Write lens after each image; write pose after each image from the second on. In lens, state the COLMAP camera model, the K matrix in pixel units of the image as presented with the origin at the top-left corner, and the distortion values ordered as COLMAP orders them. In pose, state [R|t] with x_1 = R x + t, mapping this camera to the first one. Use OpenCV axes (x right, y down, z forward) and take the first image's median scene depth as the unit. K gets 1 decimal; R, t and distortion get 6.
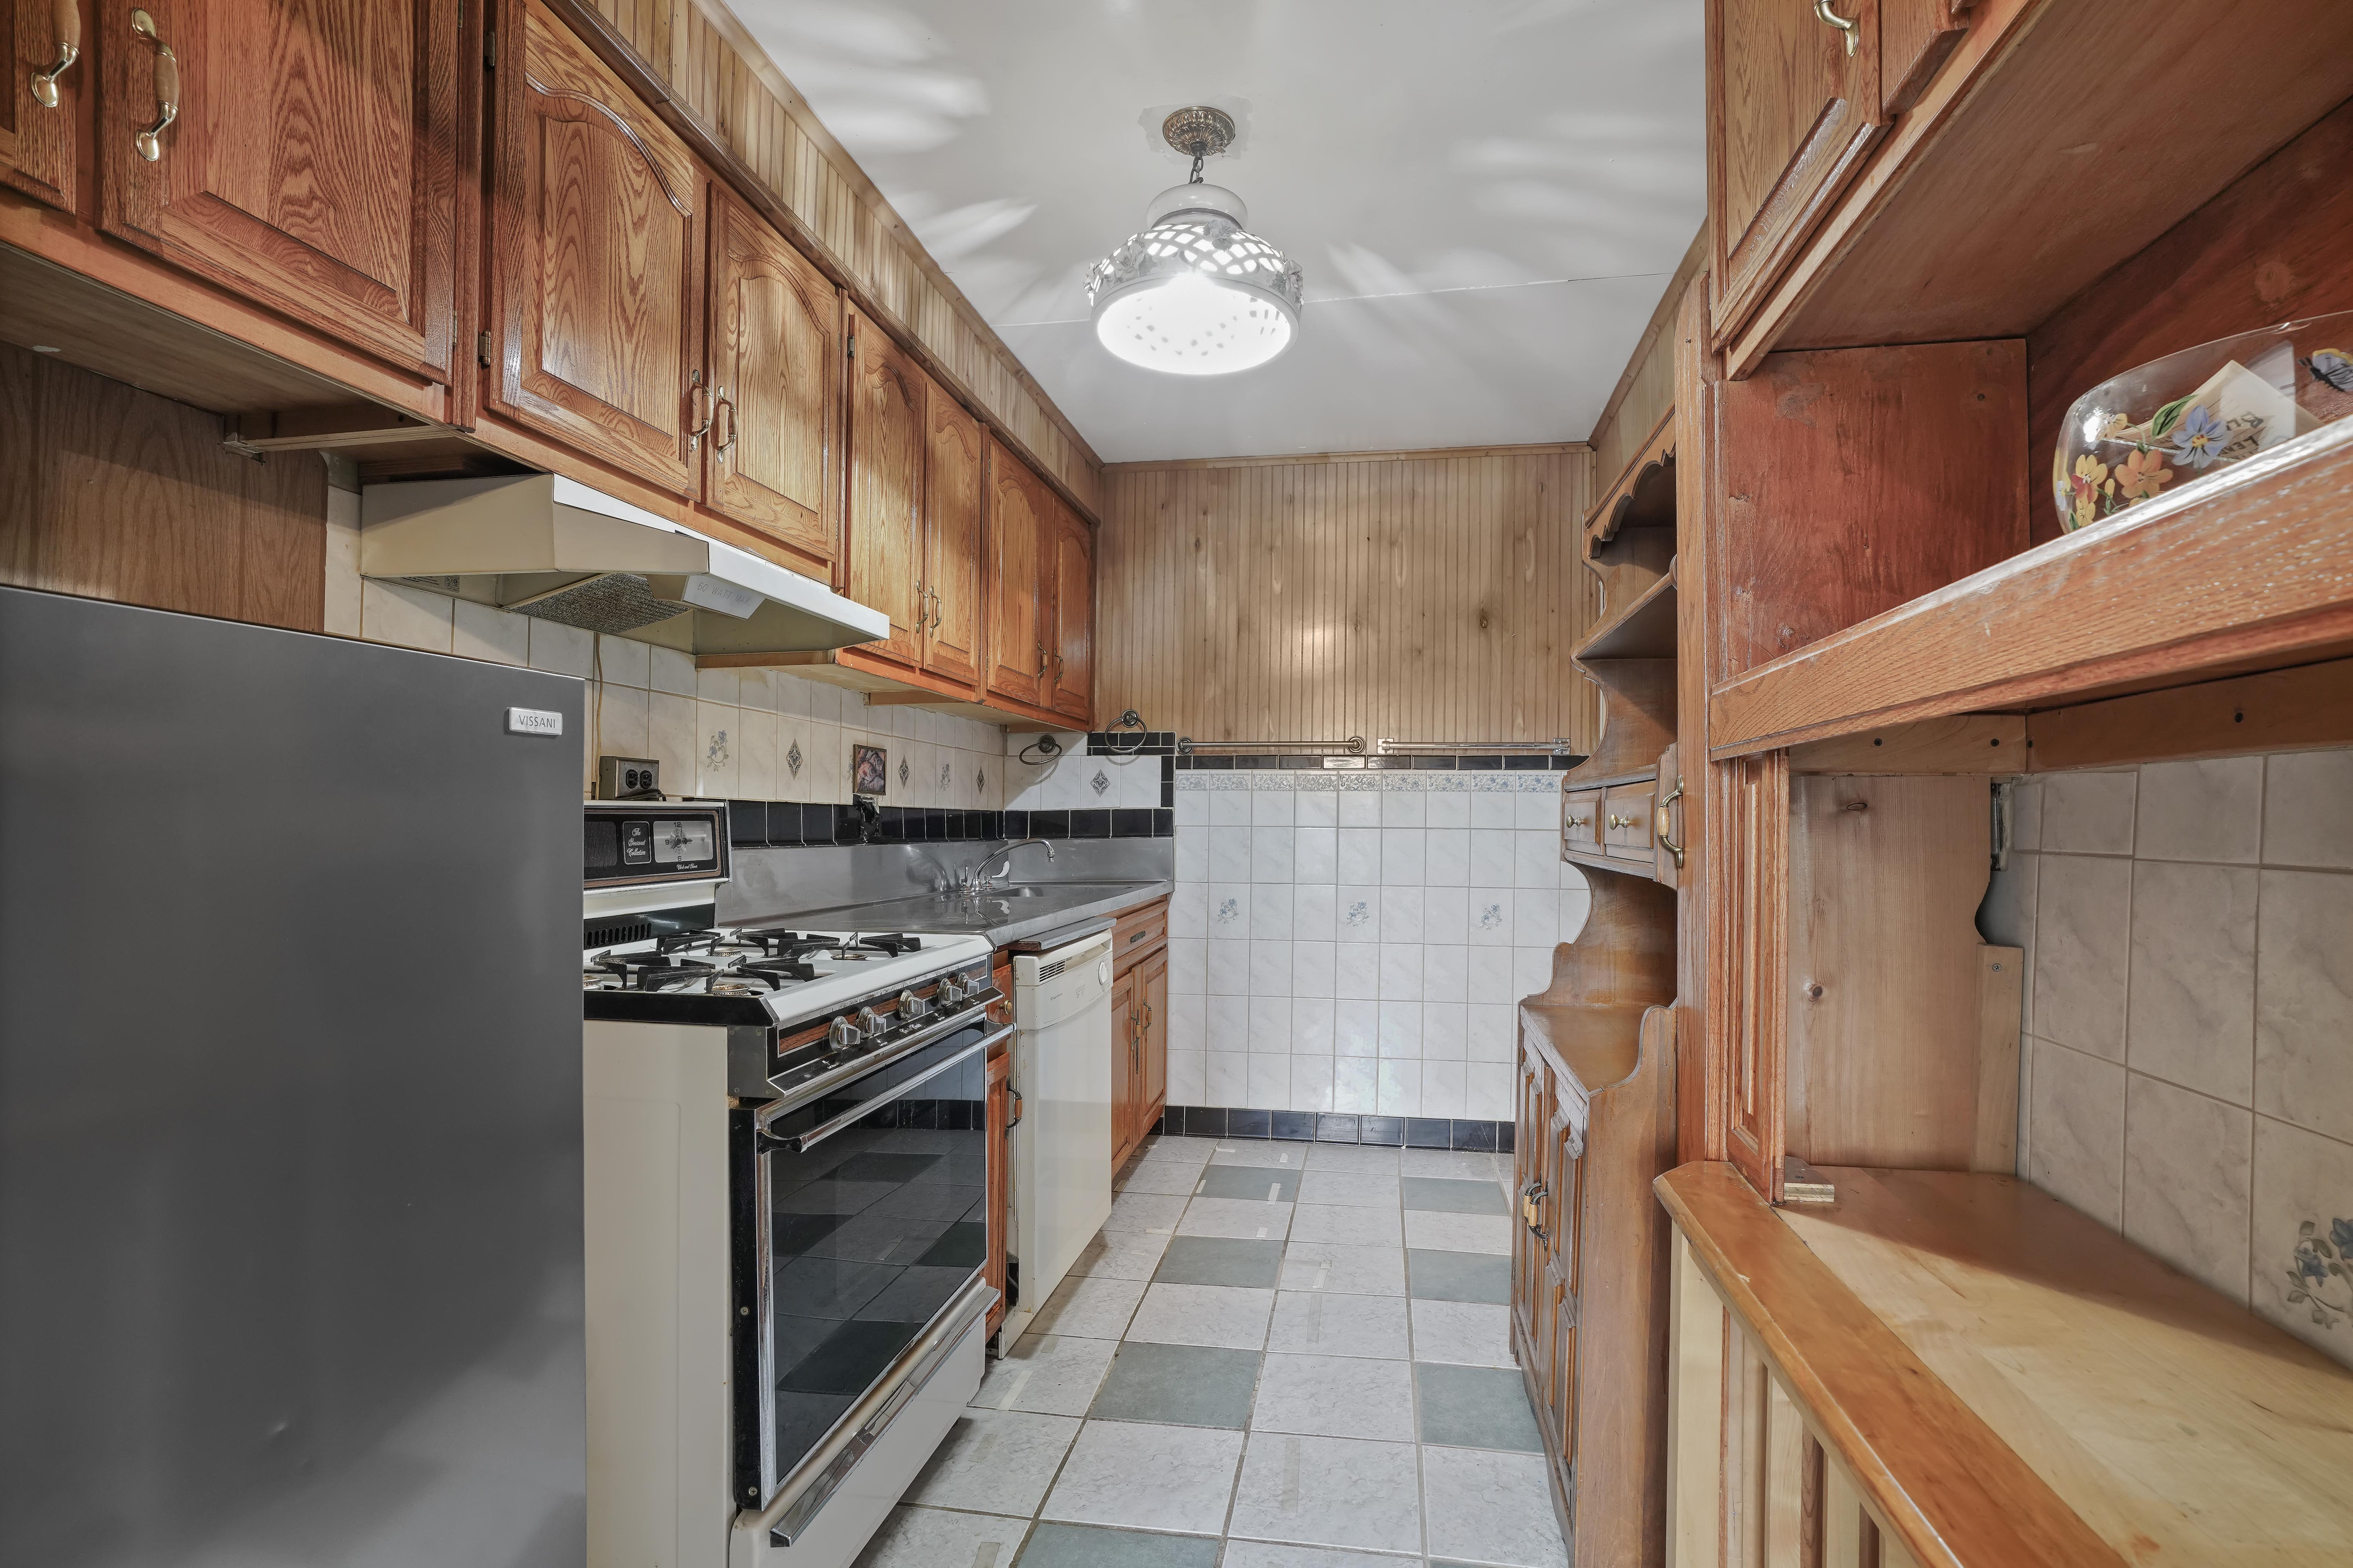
lens RADIAL K [[1110.7, 0, 1204.9], [0, 1110.7, 793.6], [0, 0, 1]] dist [-0.062943, 0.026699]
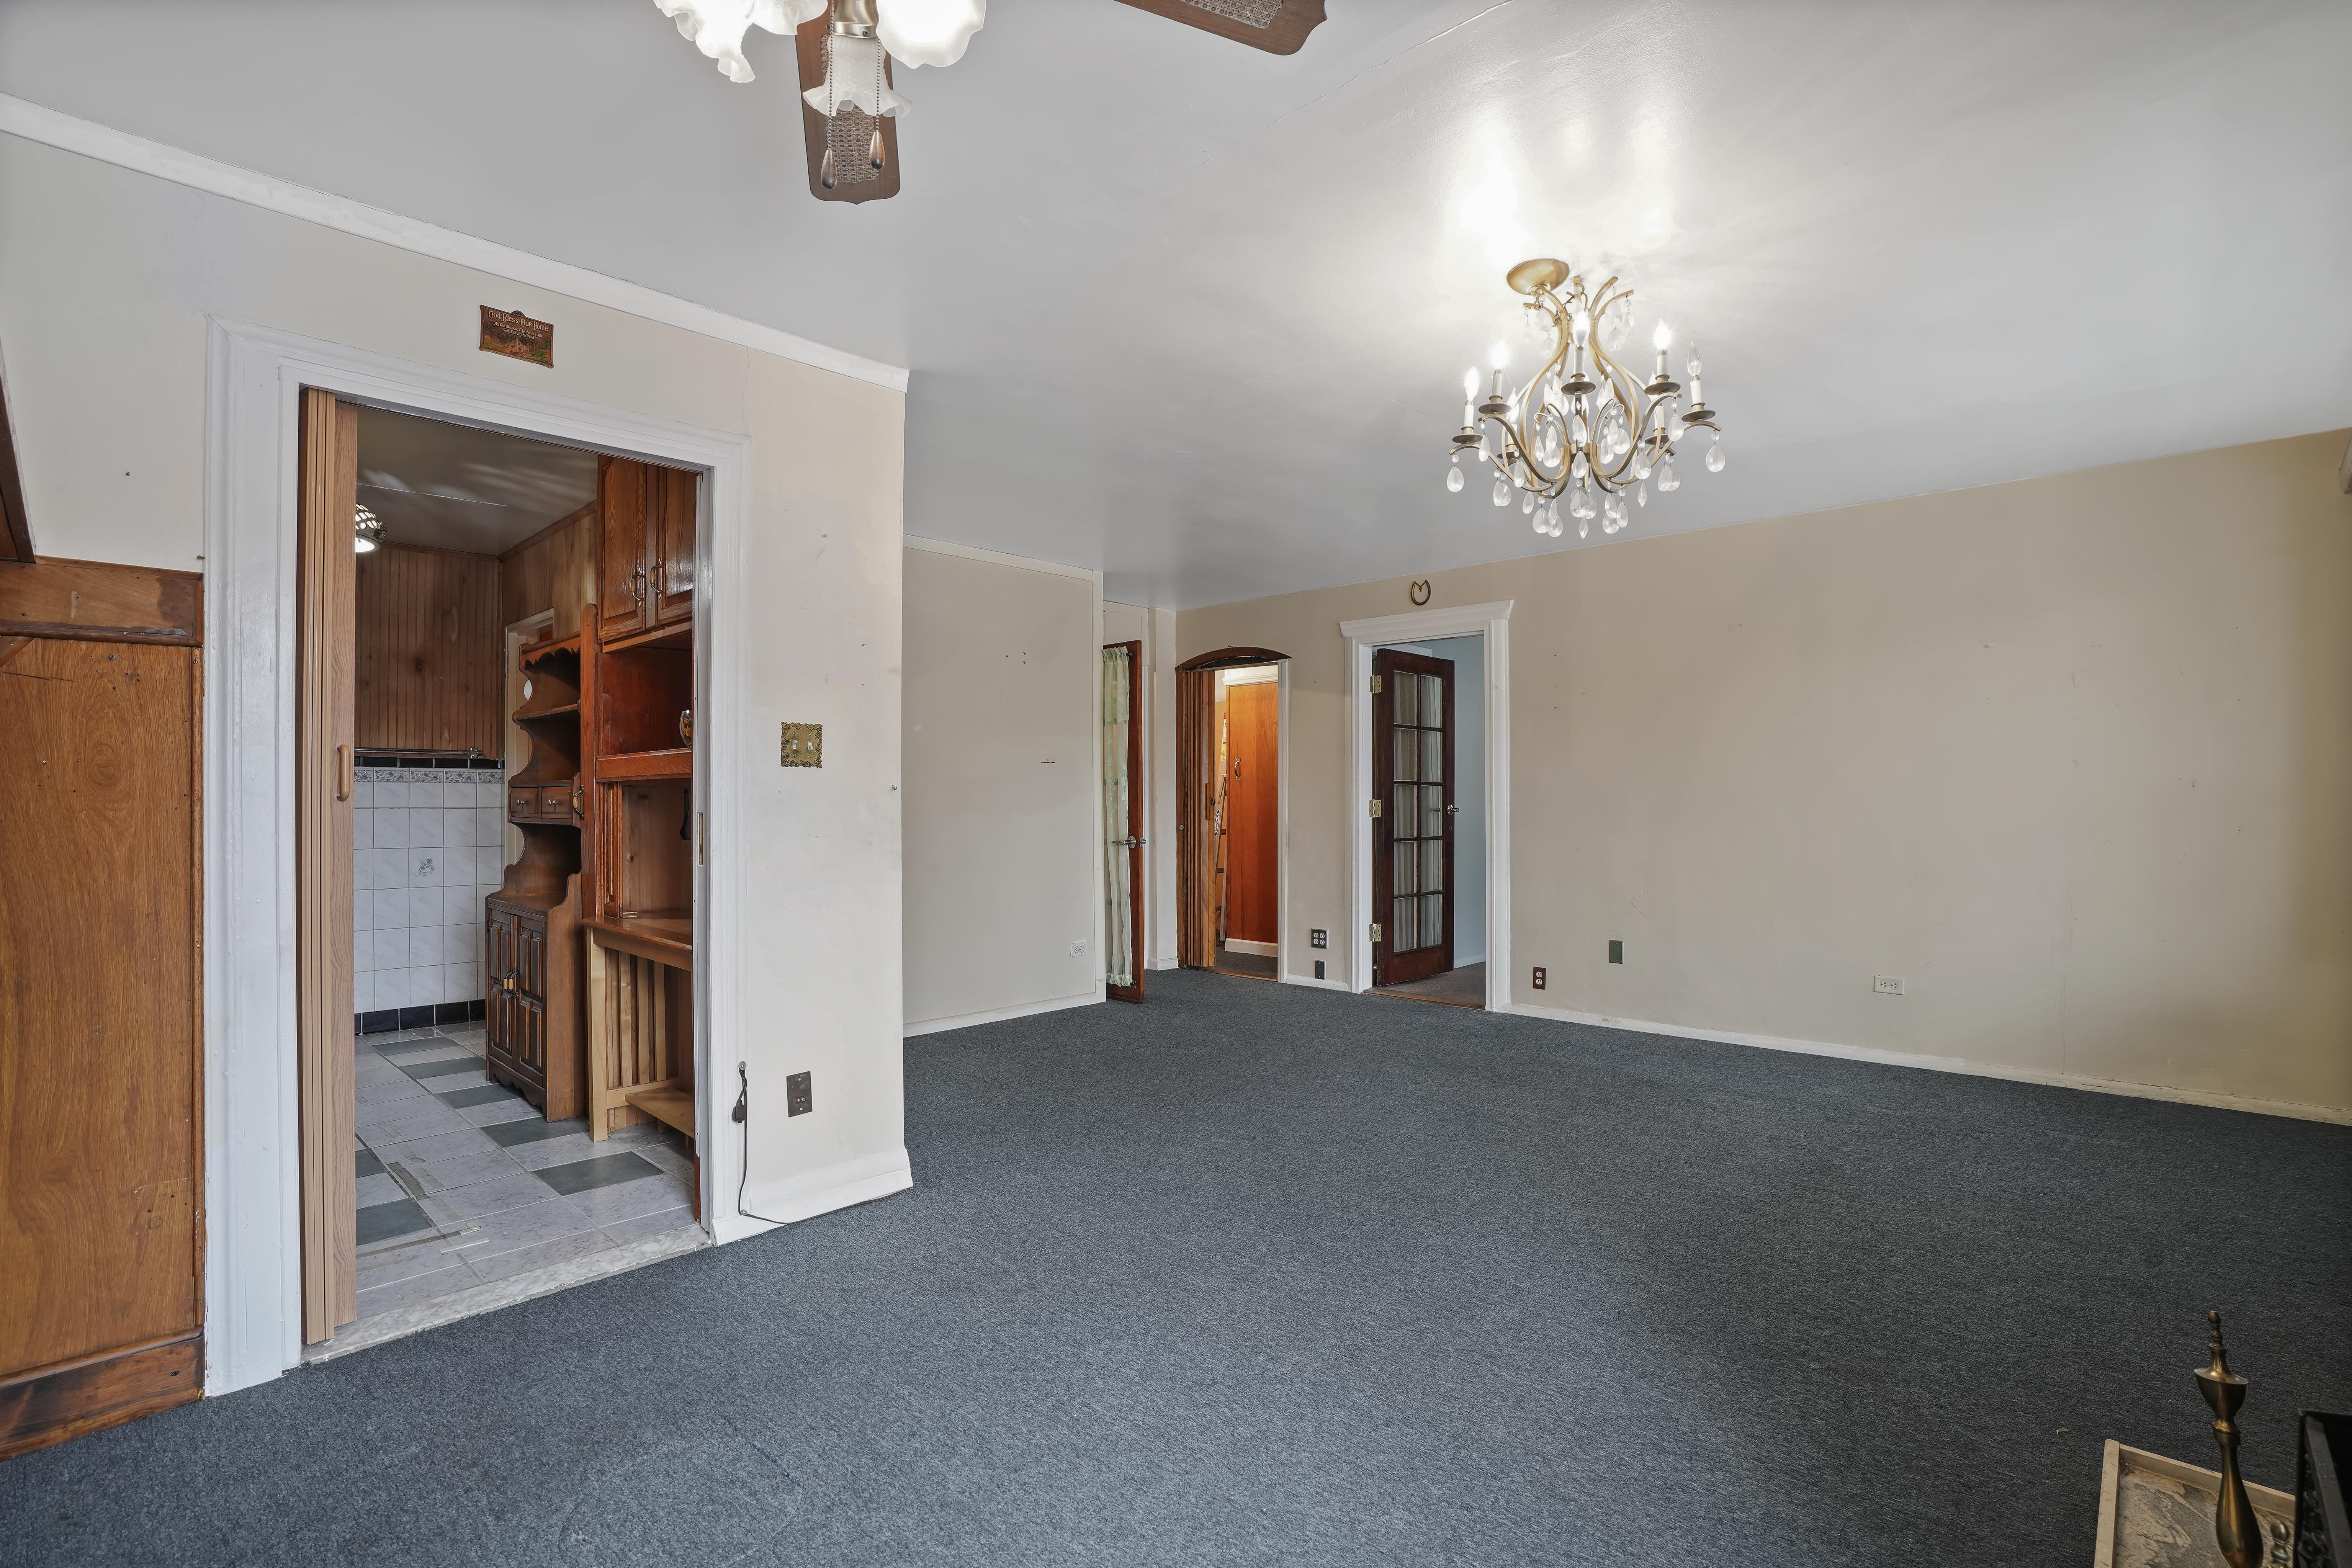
lens RADIAL K [[1131.0, 0, 1204.6], [0, 1131.0, 793.4], [0, 0, 1]] dist [-0.062334, 0.025230]
pose [[0.560771, -0.000864, 0.827971, -0.525411], [-0.017128, 0.999773, 0.012643, -0.031825], [-0.827794, -0.021271, 0.560629, -0.968100]]
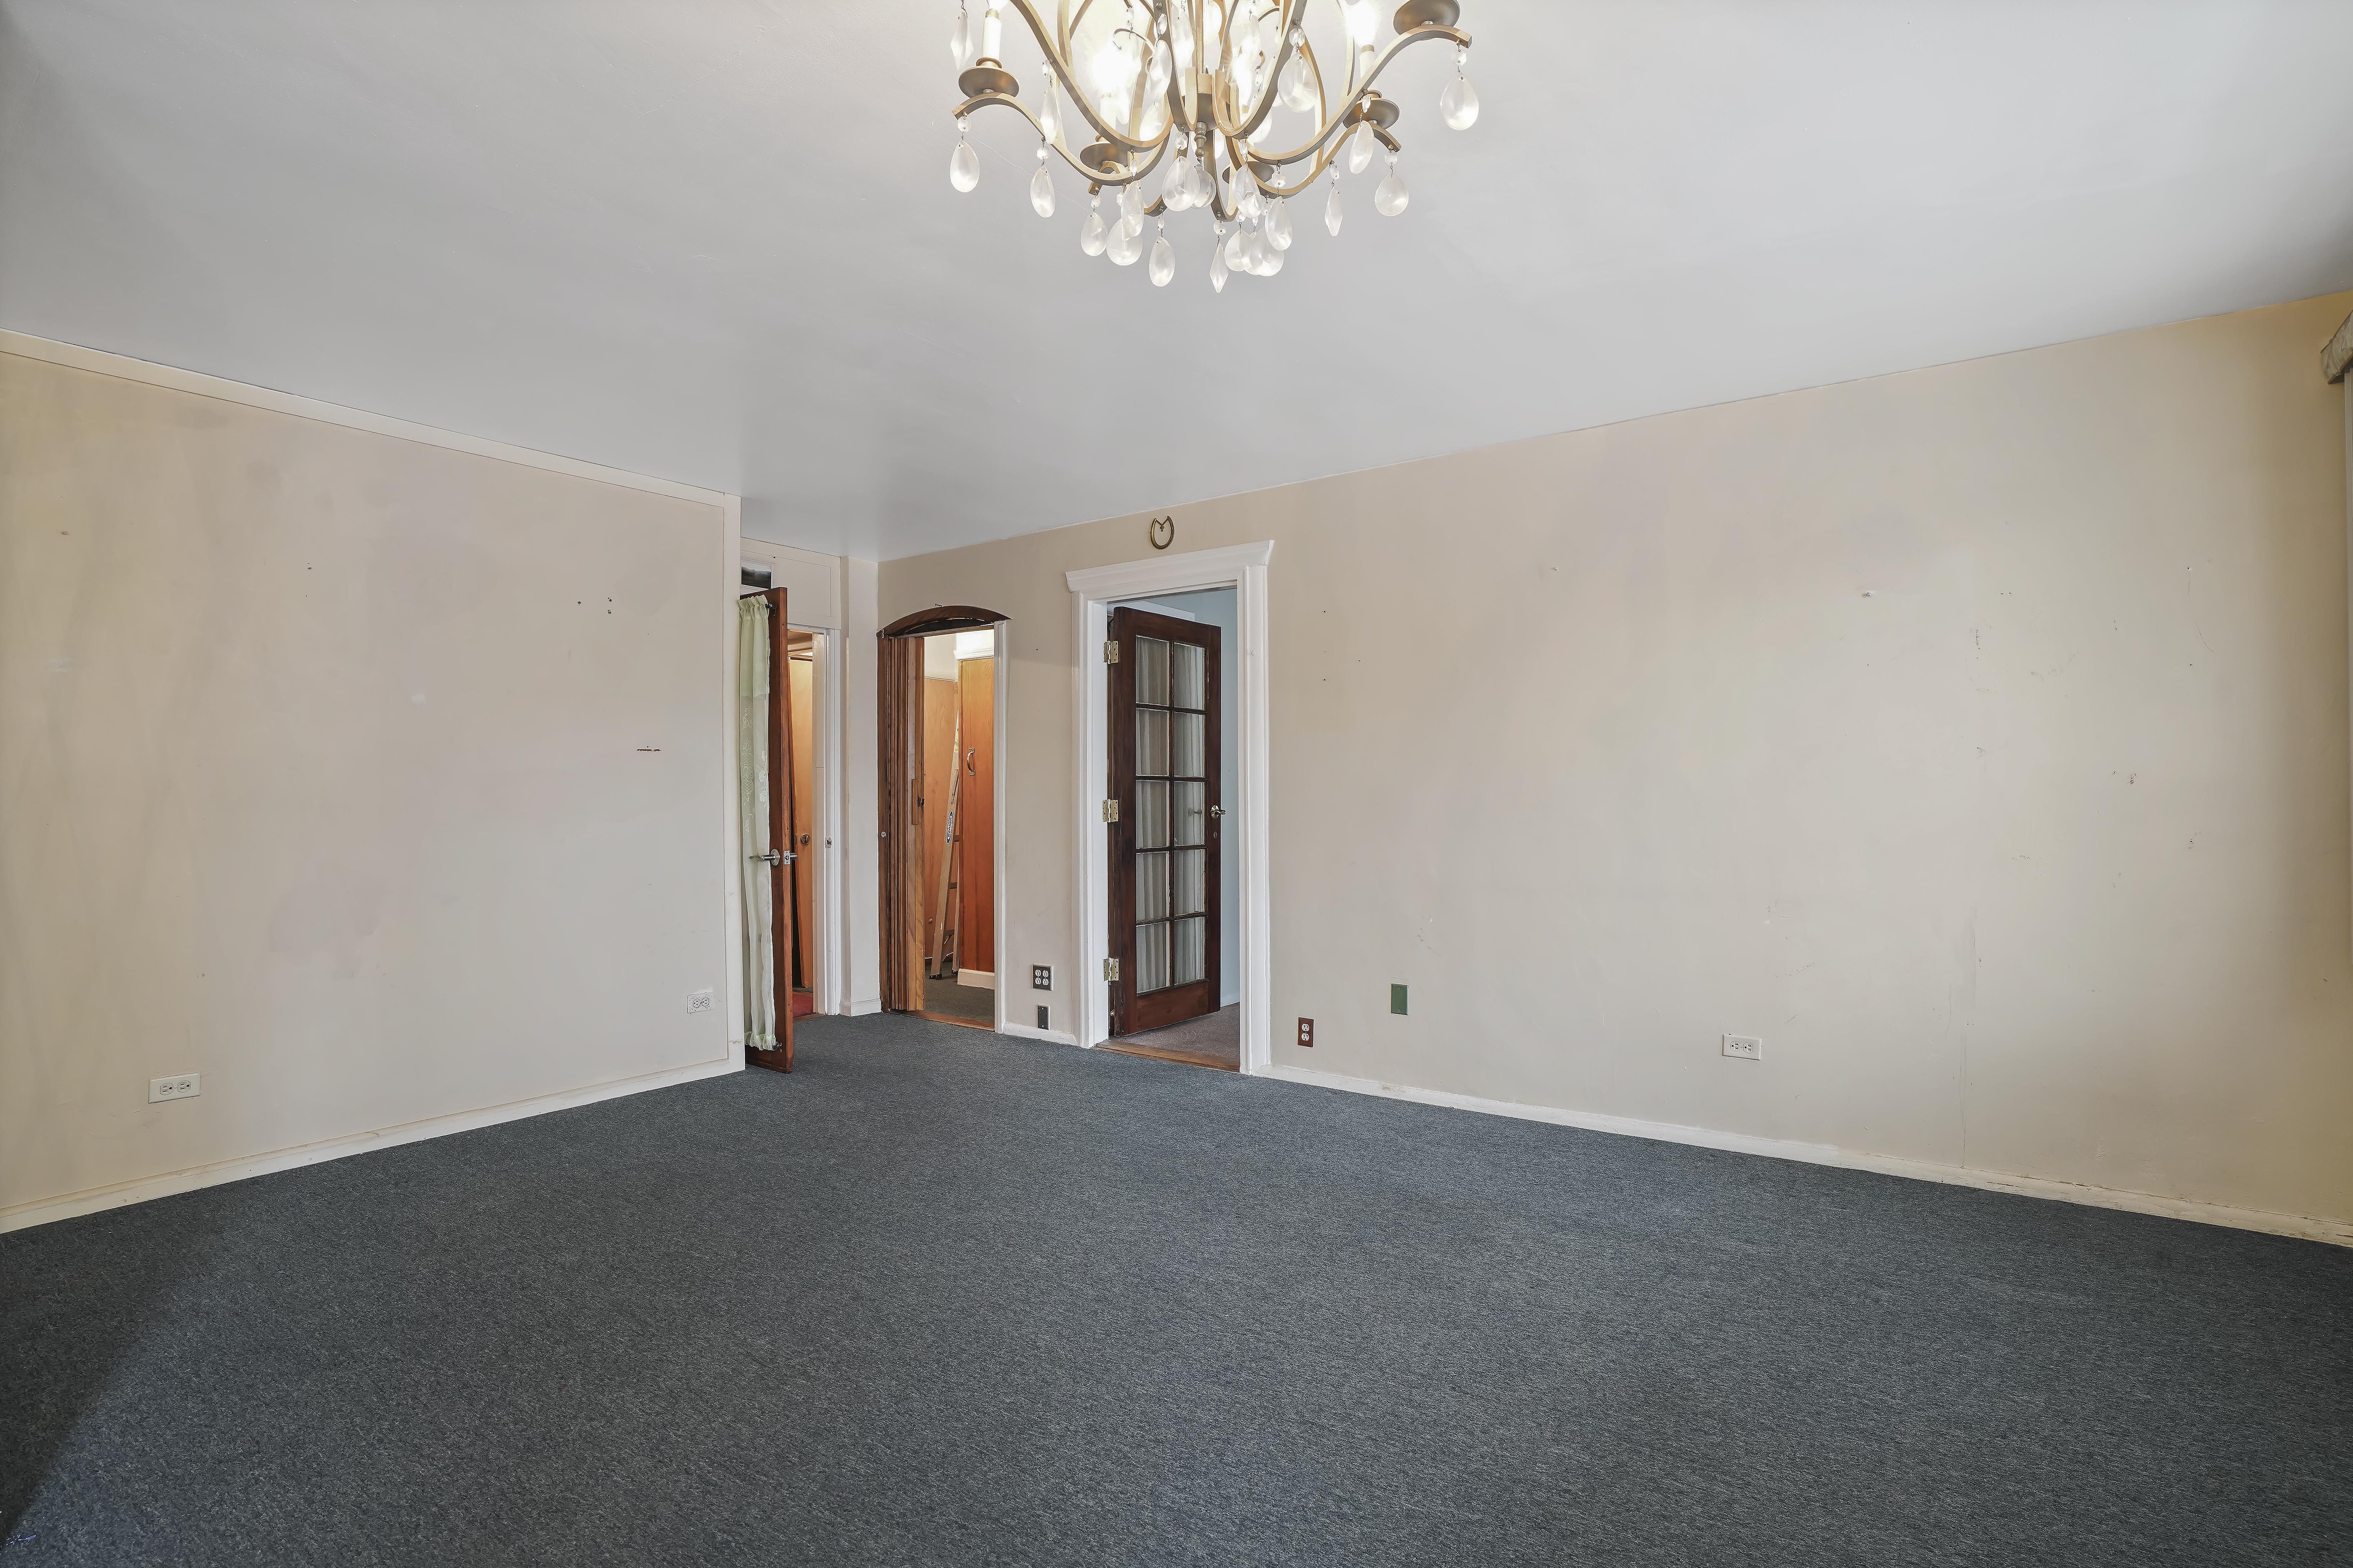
lens RADIAL K [[1131.5, 0, 1205.1], [0, 1131.5, 793.4], [0, 0, 1]] dist [-0.062334, 0.025230]
pose [[0.448983, -0.004251, 0.893530, 0.123716], [-0.017912, 0.999745, 0.013757, -0.033953], [-0.893361, -0.022182, 0.448792, -0.899662]]
